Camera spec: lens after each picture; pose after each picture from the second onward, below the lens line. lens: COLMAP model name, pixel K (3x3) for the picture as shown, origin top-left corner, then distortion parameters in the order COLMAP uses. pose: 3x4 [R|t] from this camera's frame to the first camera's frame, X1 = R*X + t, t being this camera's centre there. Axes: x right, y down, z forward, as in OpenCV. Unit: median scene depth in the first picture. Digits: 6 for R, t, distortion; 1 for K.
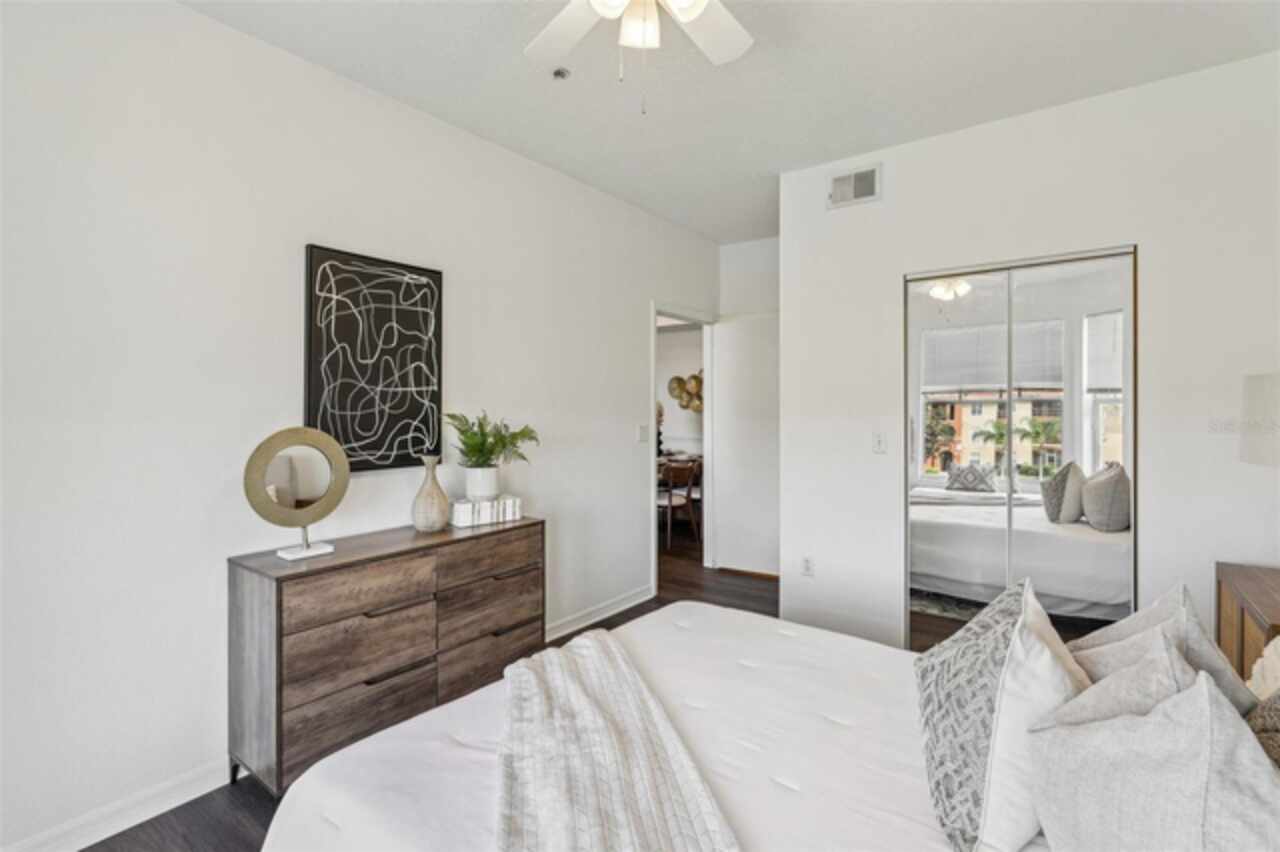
lens RADIAL K [[588.8, 0, 637.0], [0, 588.8, 413.2], [0, 0, 1]] dist [-0.005928, 0.002950]
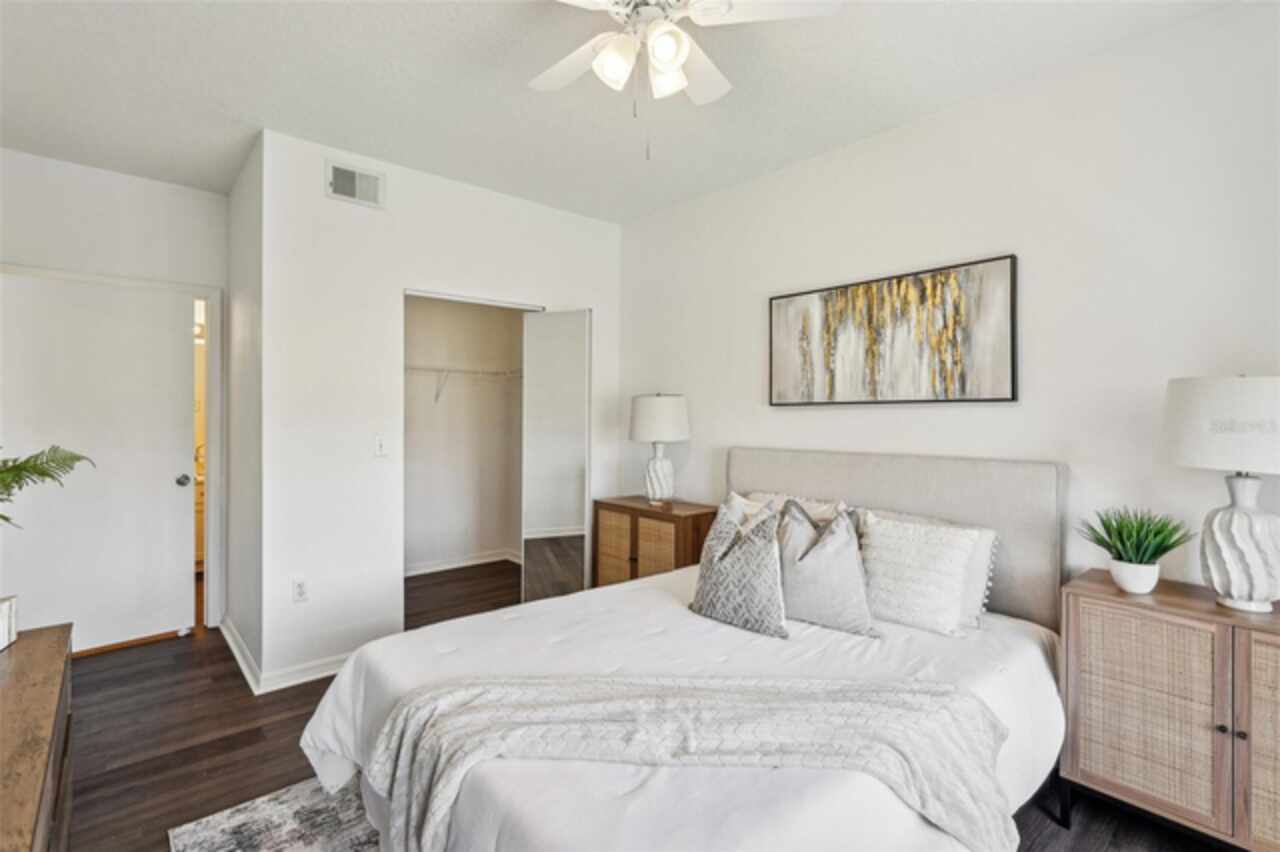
lens RADIAL K [[588.8, 0, 637.2], [0, 588.8, 426.5], [0, 0, 1]] dist [-0.005928, 0.002950]
pose [[0.201982, -0.017659, 0.979230, -0.521919], [-0.002125, 0.999827, 0.018468, -0.005623], [-0.979387, -0.005811, 0.201909, 0.361938]]
